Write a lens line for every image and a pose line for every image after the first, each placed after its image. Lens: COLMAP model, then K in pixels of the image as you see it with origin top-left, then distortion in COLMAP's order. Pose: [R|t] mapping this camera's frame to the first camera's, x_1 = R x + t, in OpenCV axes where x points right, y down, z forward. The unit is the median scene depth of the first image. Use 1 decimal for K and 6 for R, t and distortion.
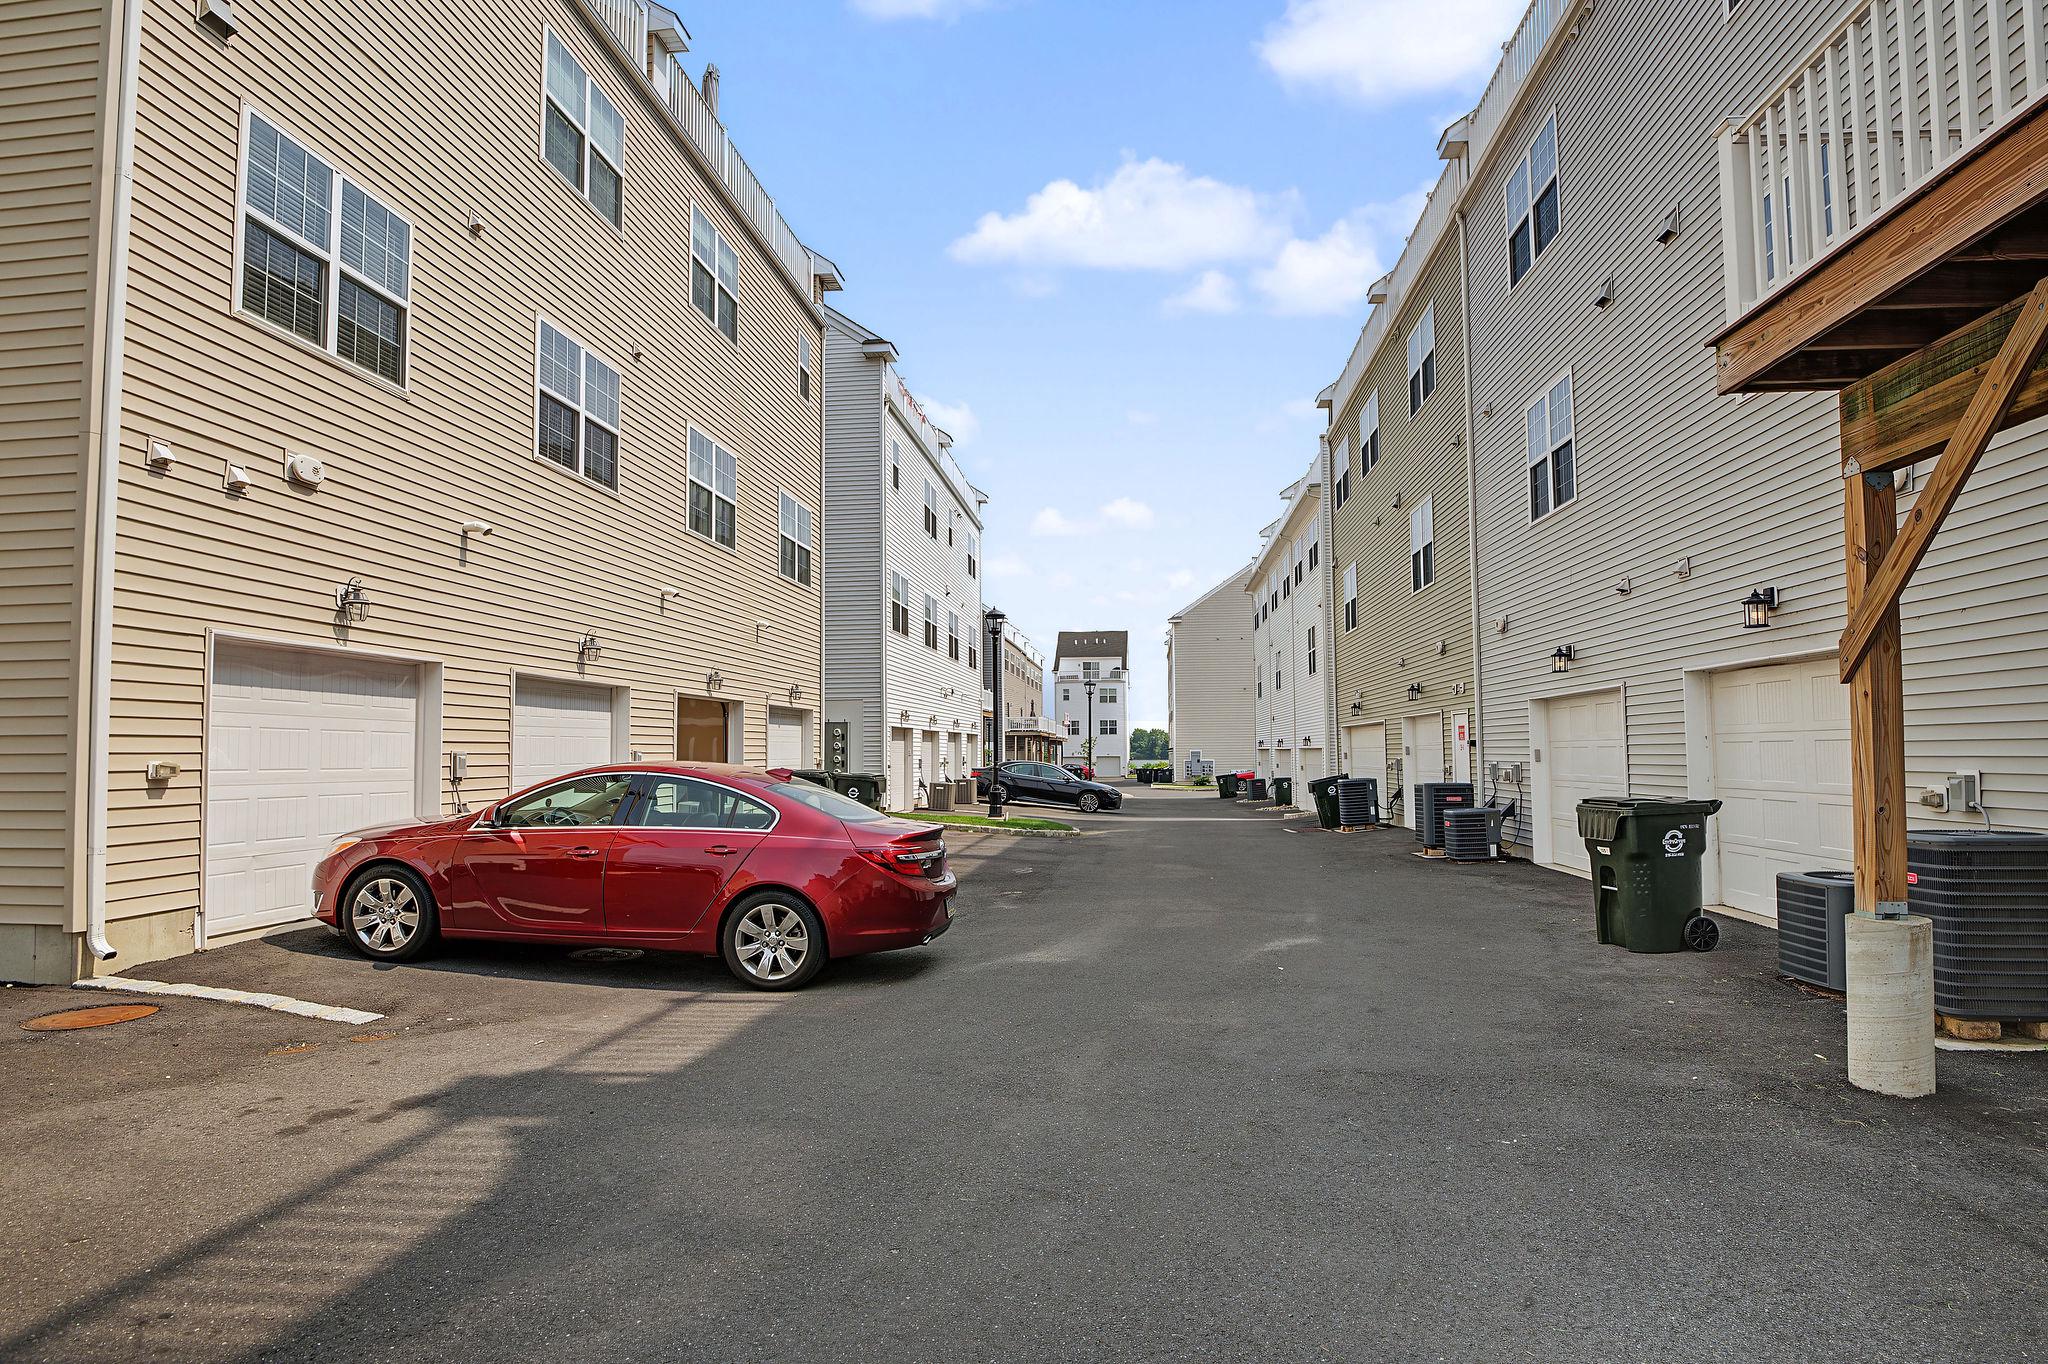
lens RADIAL K [[1135.4, 0, 1029.2], [0, 1135.4, 684.2], [0, 0, 1]] dist [-0.022992, -0.002617]
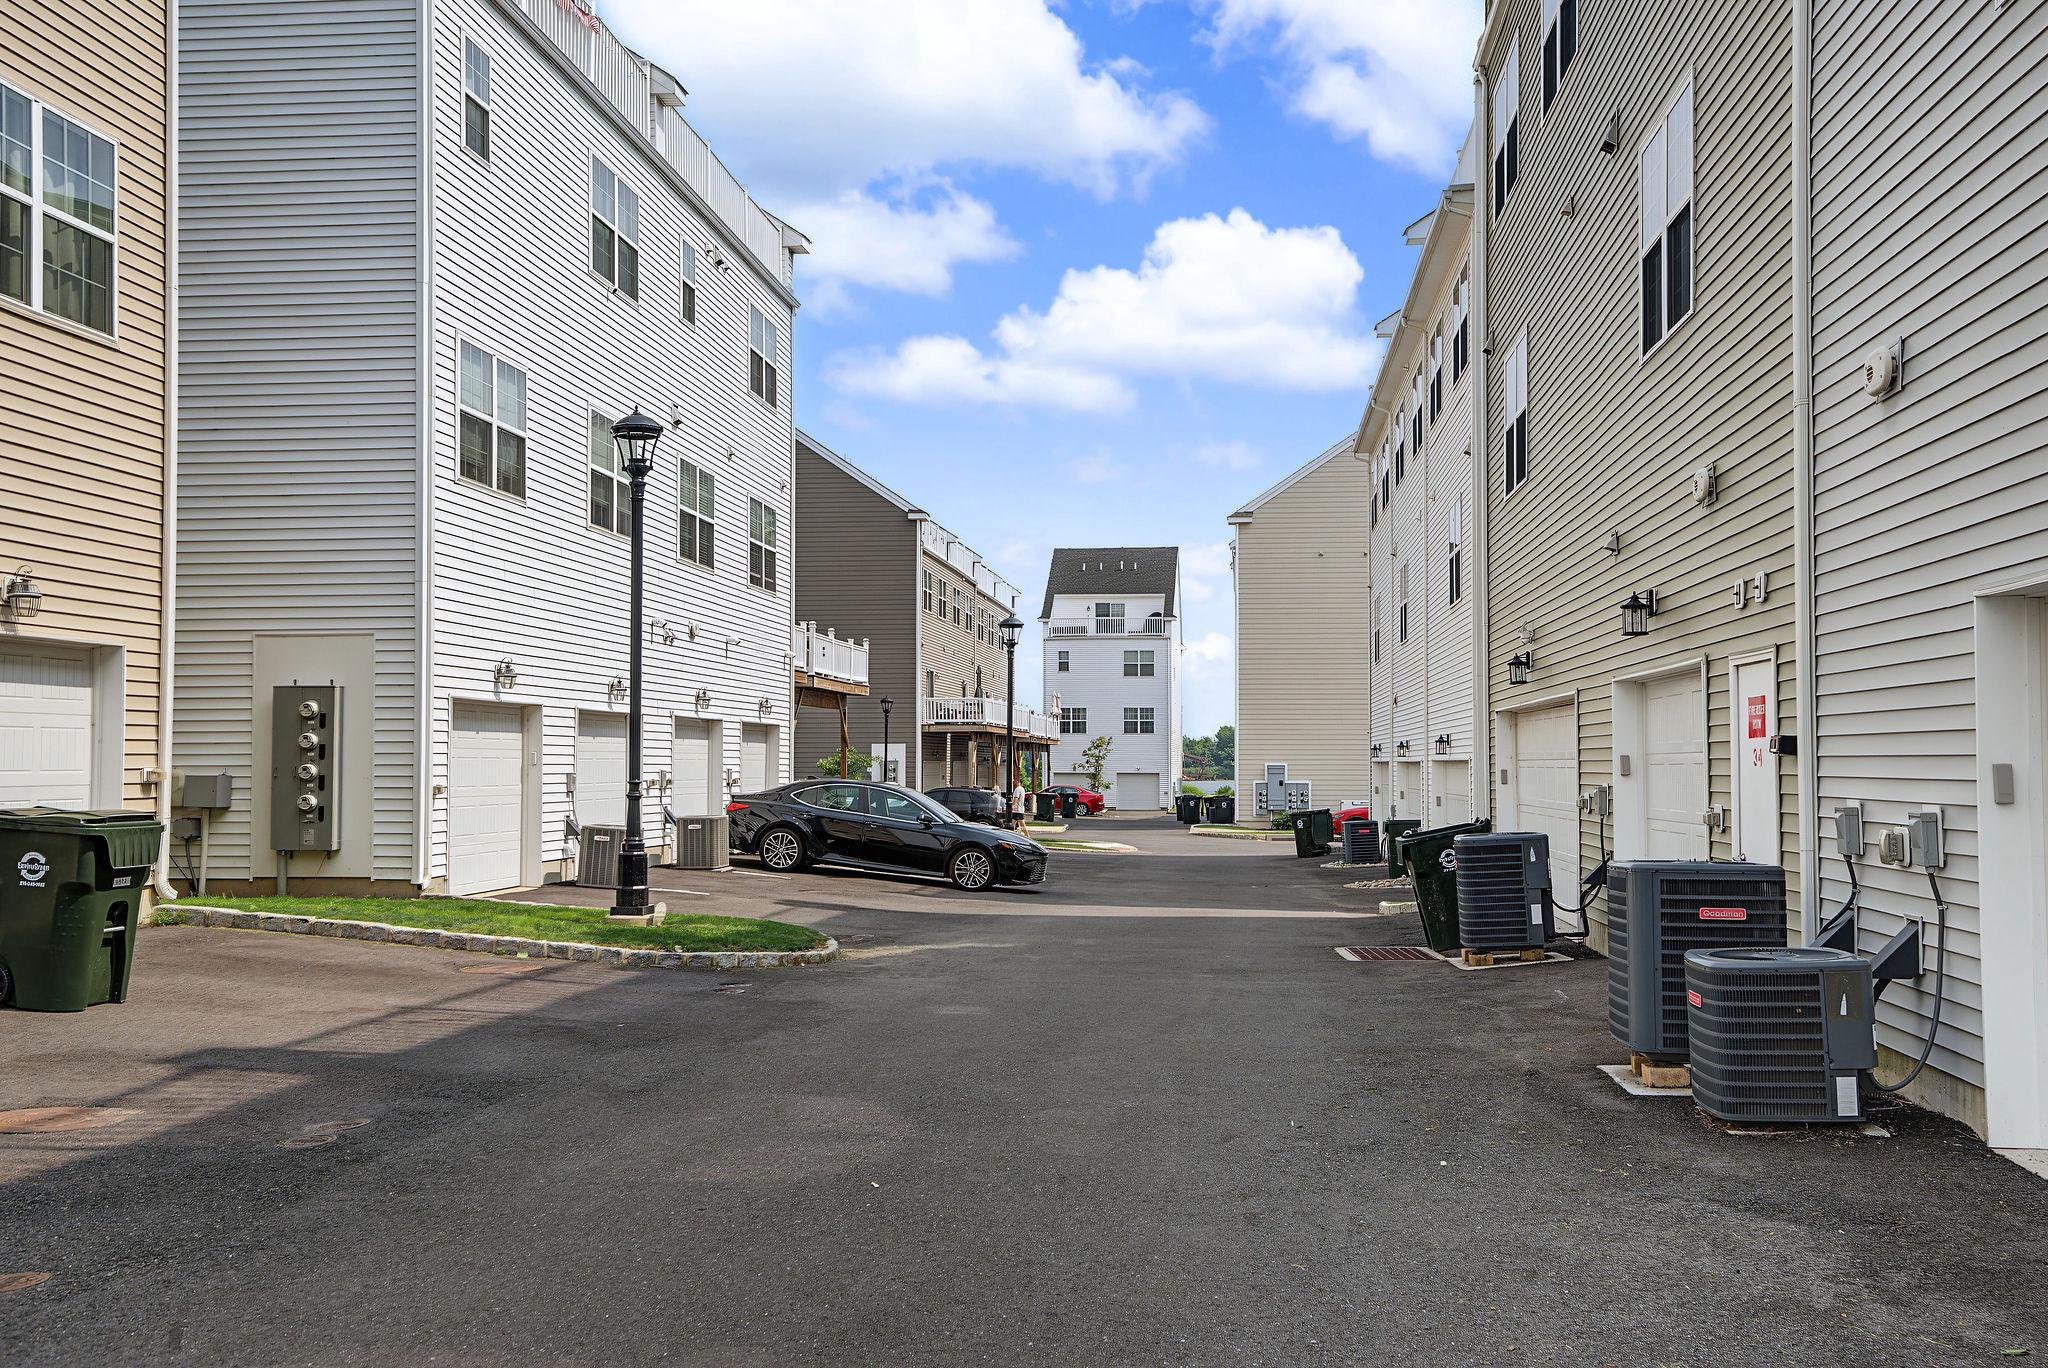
lens RADIAL K [[1906.7, 0, 1022.6], [0, 1906.7, 681.9], [0, 0, 1]] dist [0.052737, 0.000000]
pose [[0.999821, 0.010702, -0.015600, 0.099108], [-0.010442, 0.999808, 0.016593, 0.015022], [0.015774, -0.016427, 0.999741, 0.242669]]
